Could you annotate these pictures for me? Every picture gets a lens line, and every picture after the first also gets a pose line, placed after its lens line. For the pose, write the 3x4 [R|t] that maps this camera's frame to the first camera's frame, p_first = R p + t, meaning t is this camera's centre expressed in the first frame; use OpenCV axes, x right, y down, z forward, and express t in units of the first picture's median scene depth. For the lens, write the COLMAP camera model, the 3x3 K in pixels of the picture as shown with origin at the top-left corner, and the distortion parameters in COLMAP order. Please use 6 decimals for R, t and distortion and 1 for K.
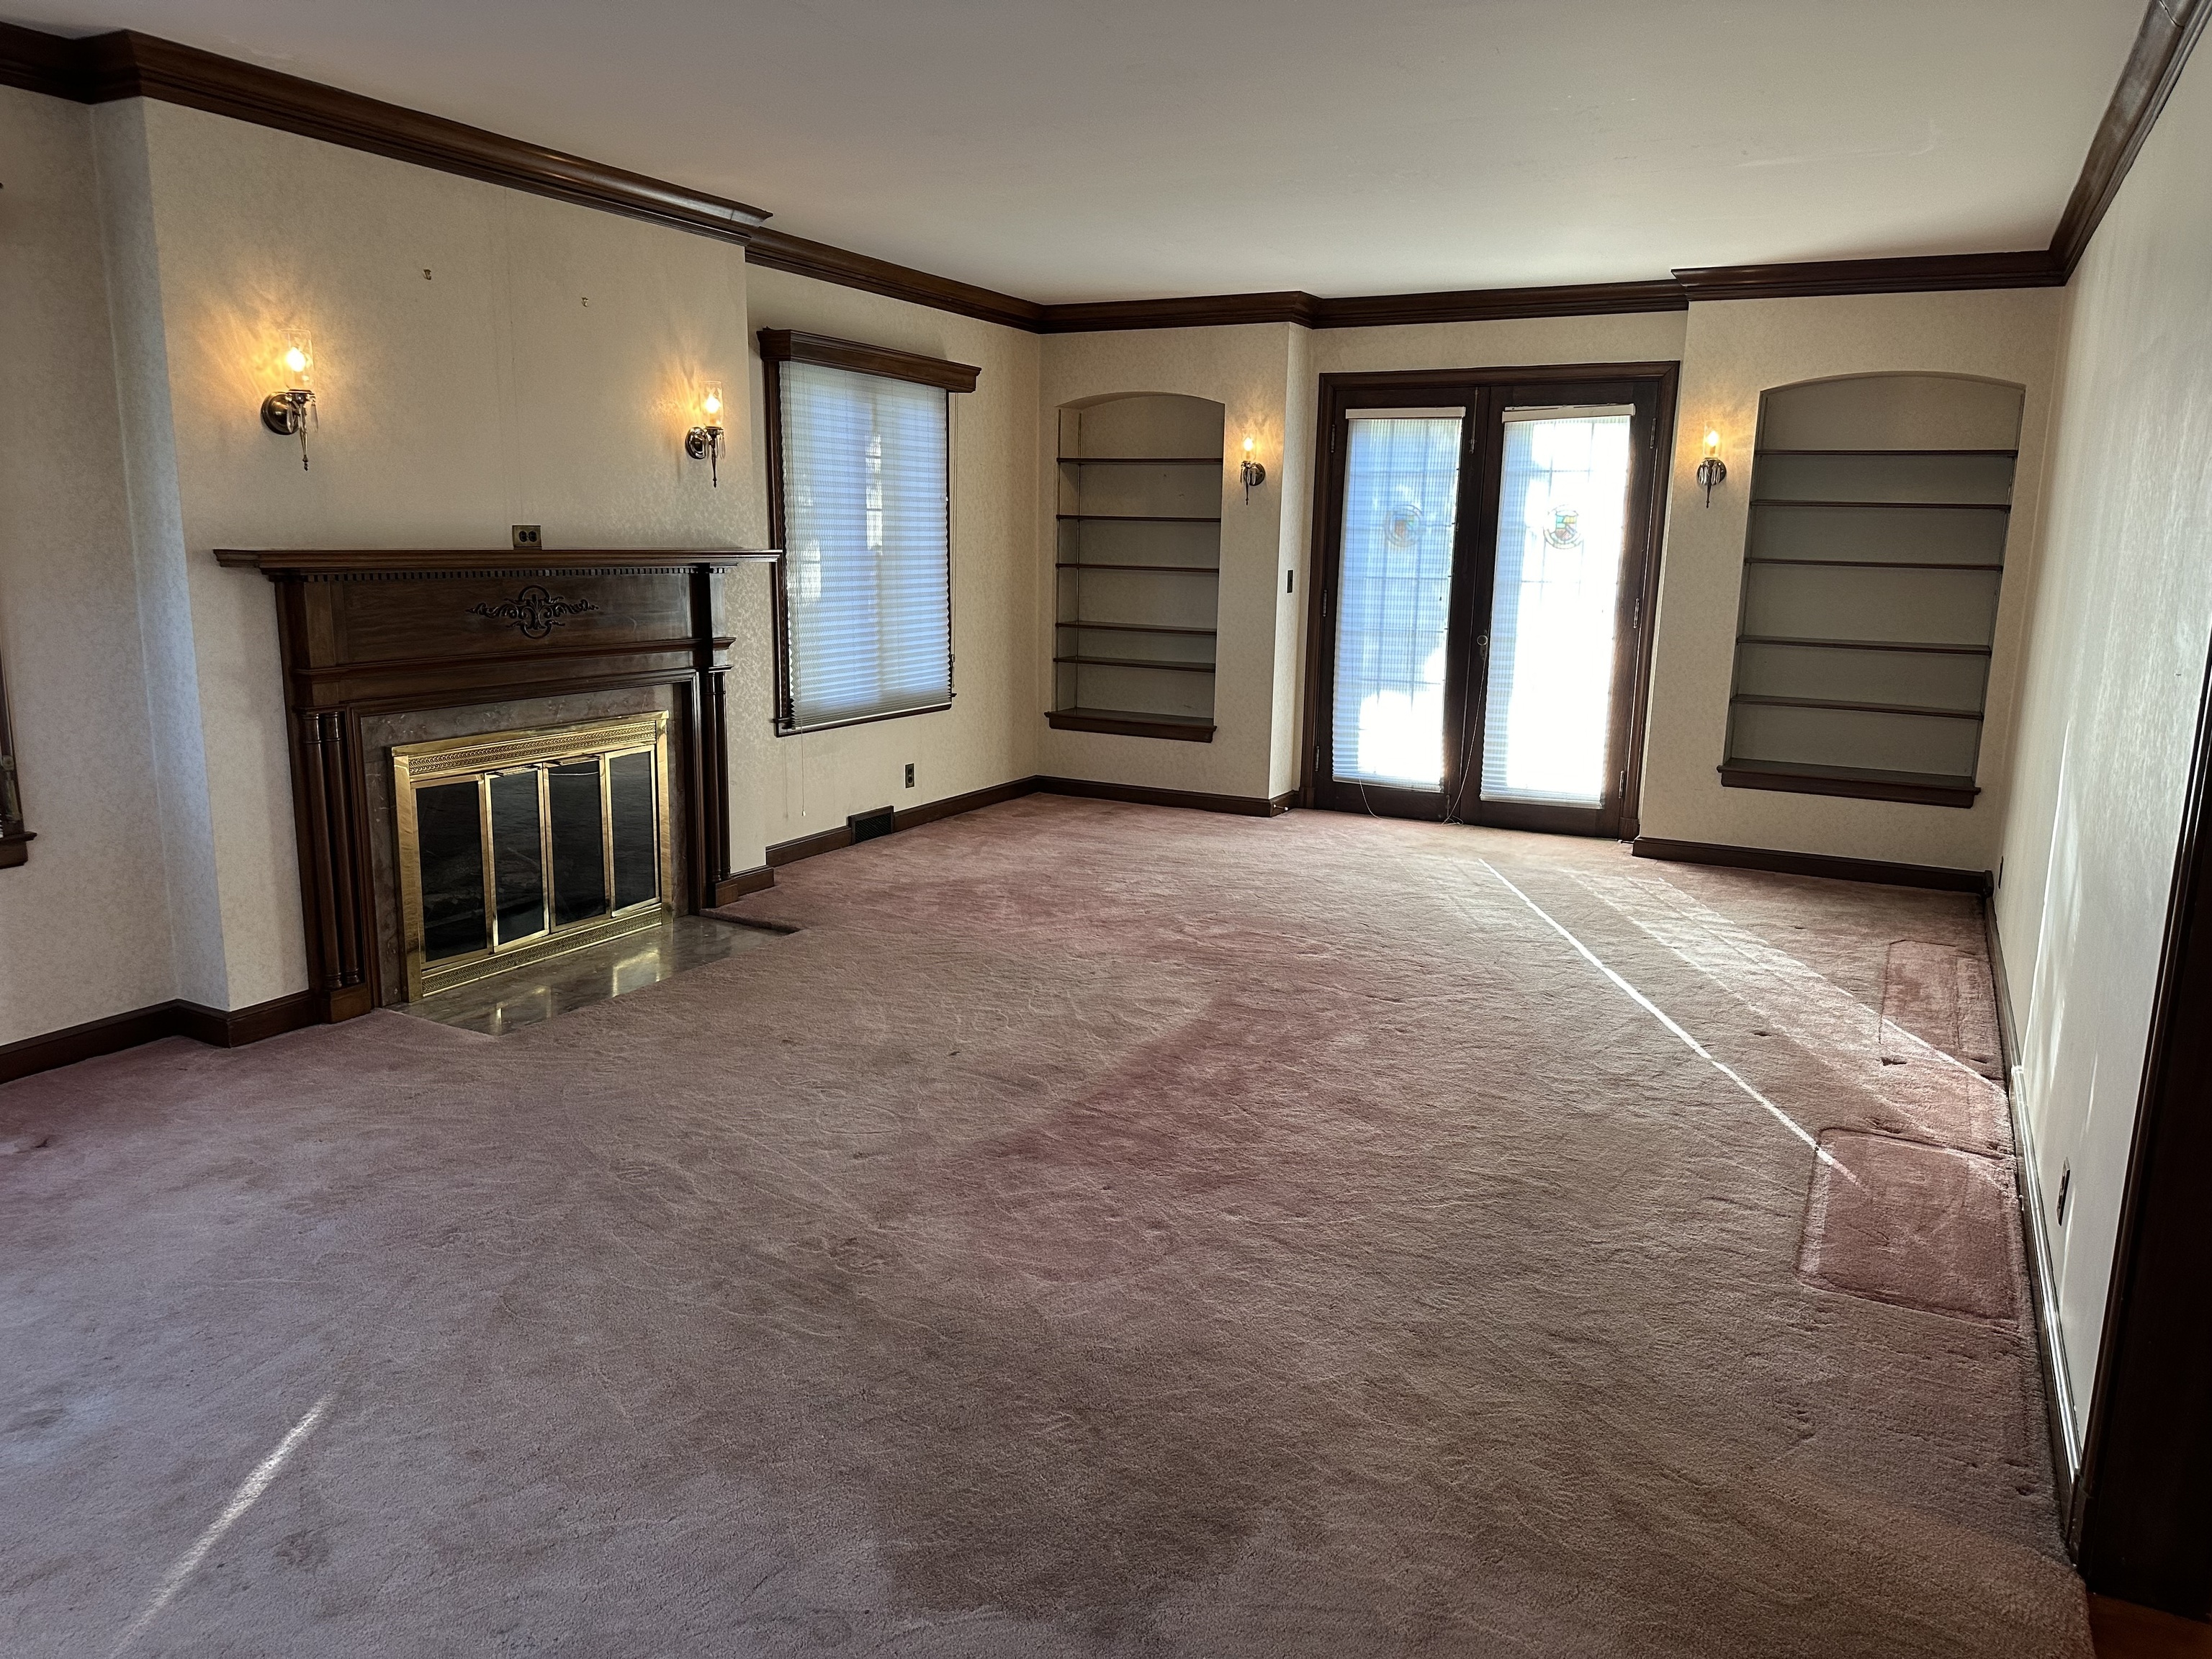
lens RADIAL K [[1568.7, 0, 1106.1], [0, 1568.7, 825.1], [0, 0, 1]] dist [0.060000, -0.082636]
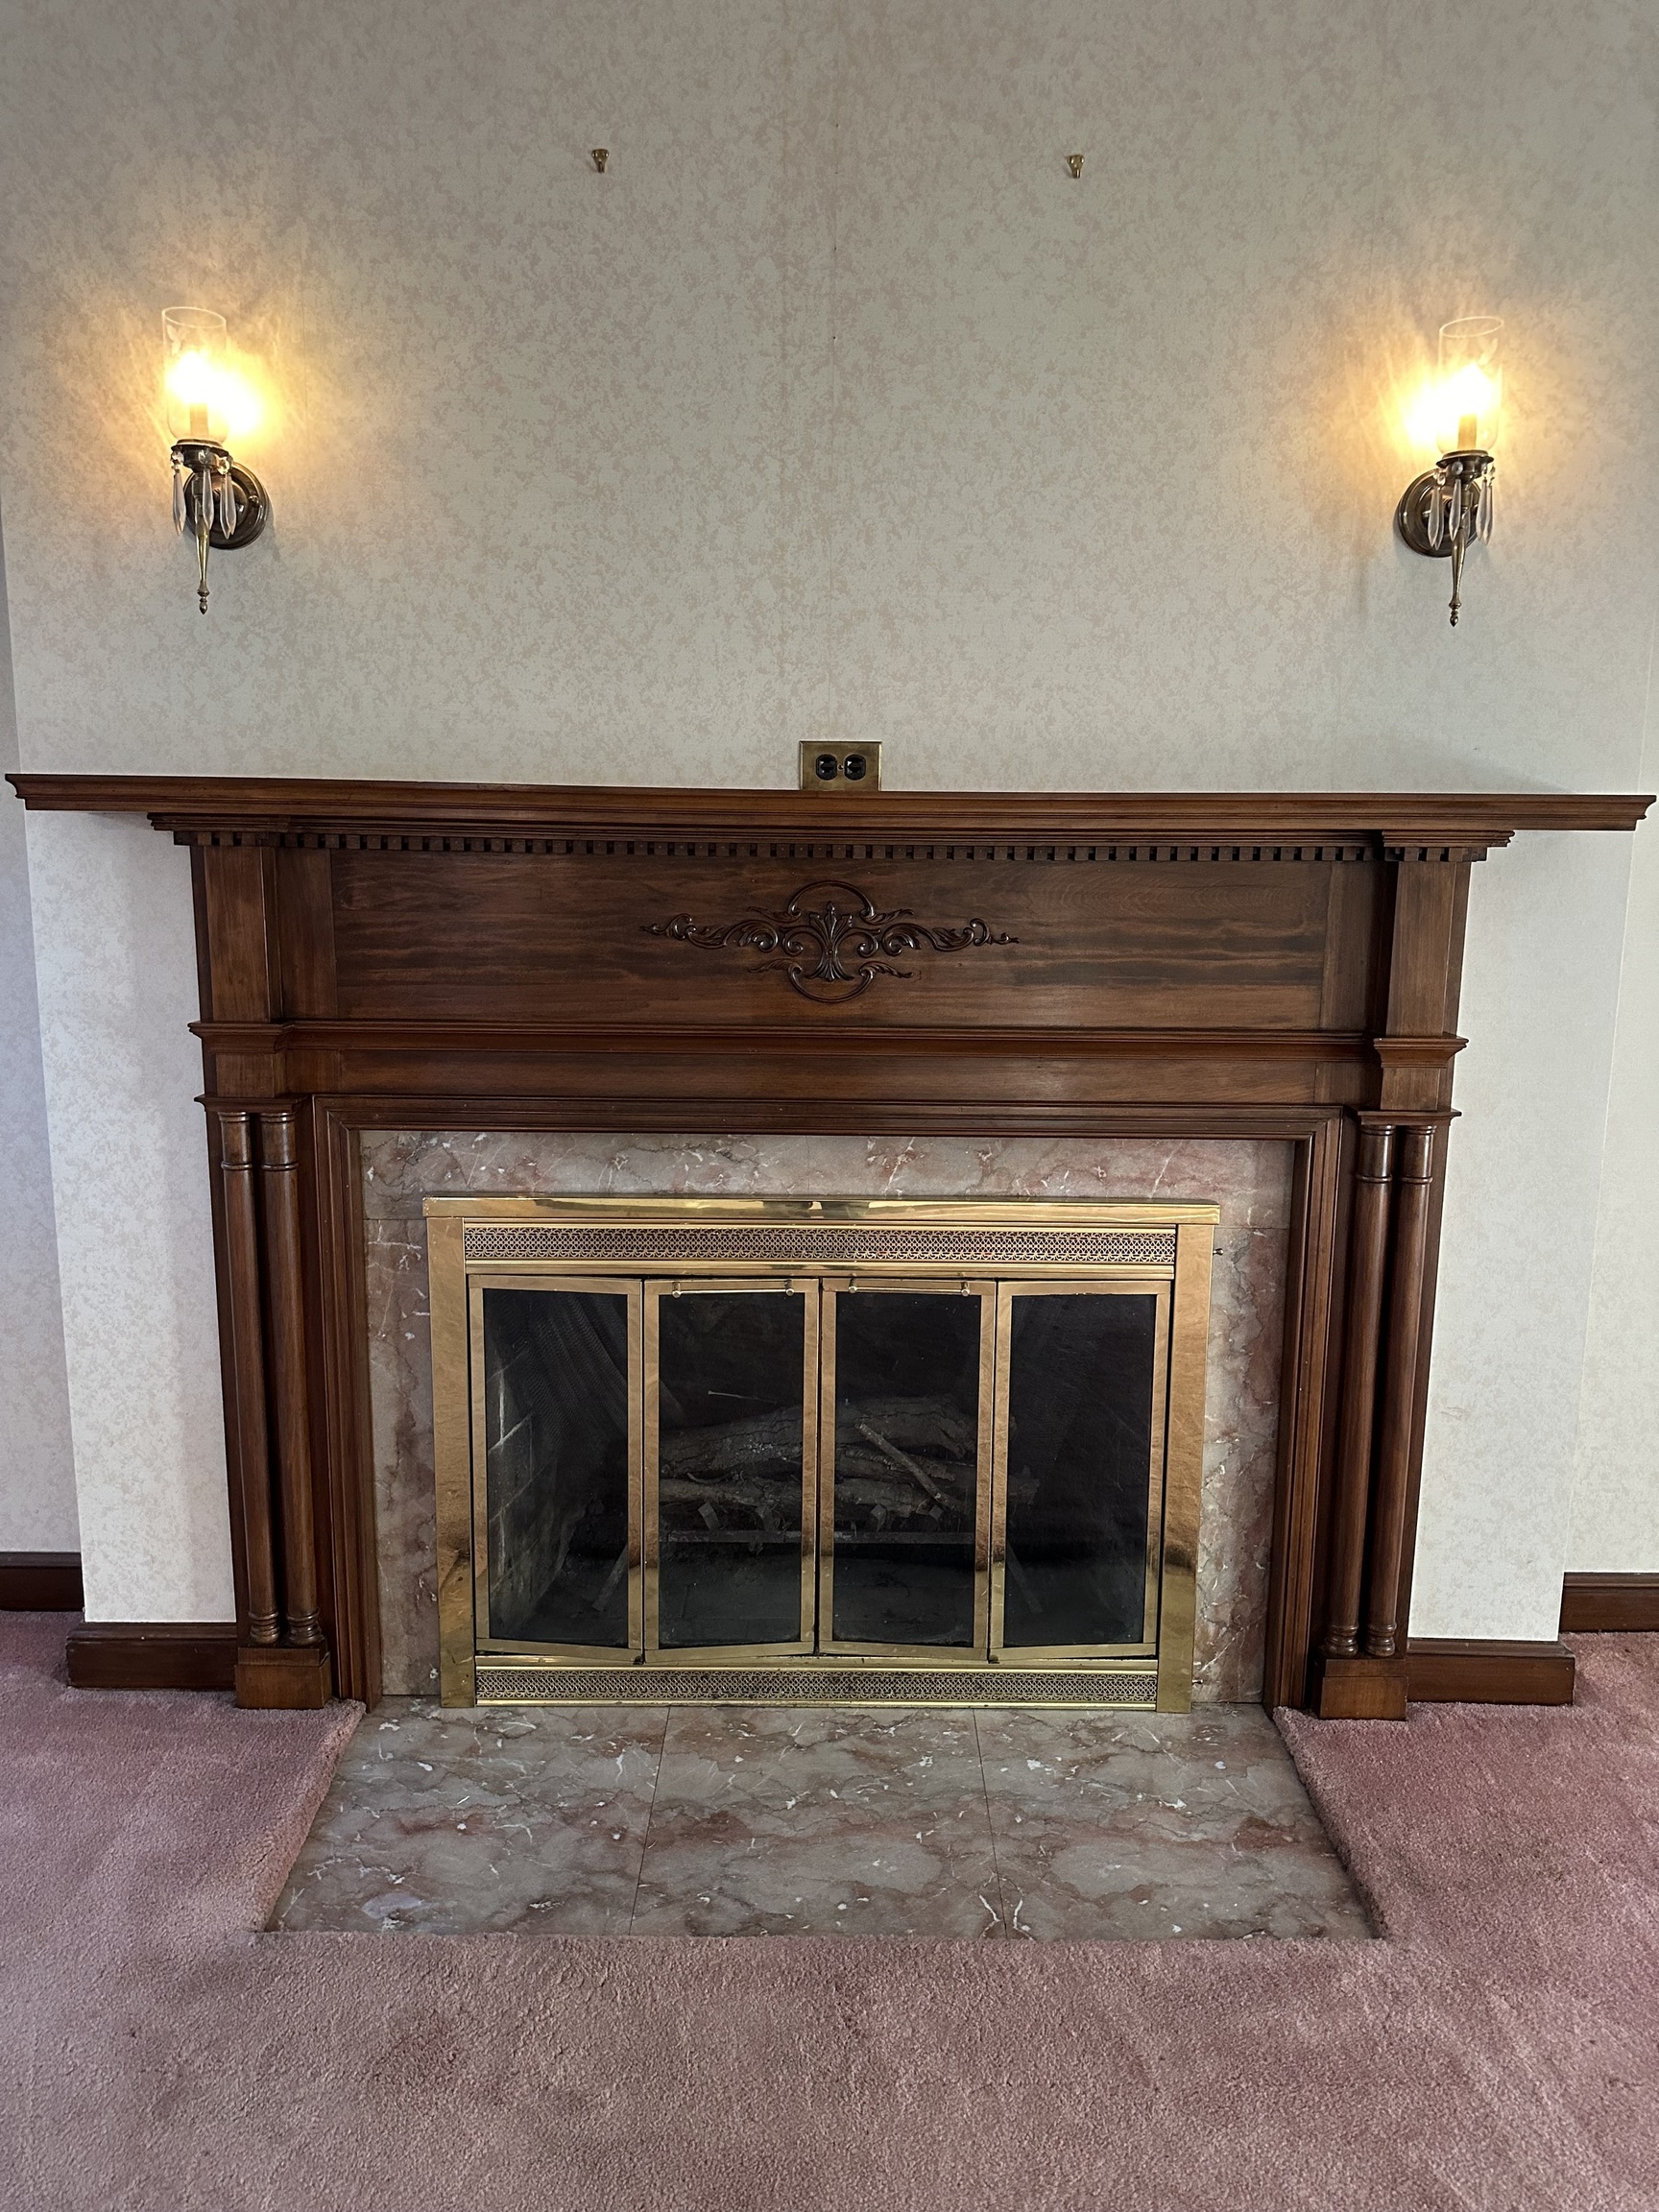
lens RADIAL K [[1568.7, 0, 837.7], [0, 1568.7, 1098.3], [0, 0, 1]] dist [0.060000, -0.082636]
pose [[0.466230, 0.142297, -0.873144, 0.022869], [-0.171149, 0.982841, 0.068787, -0.135408], [0.867950, 0.117367, 0.482584, 0.885592]]
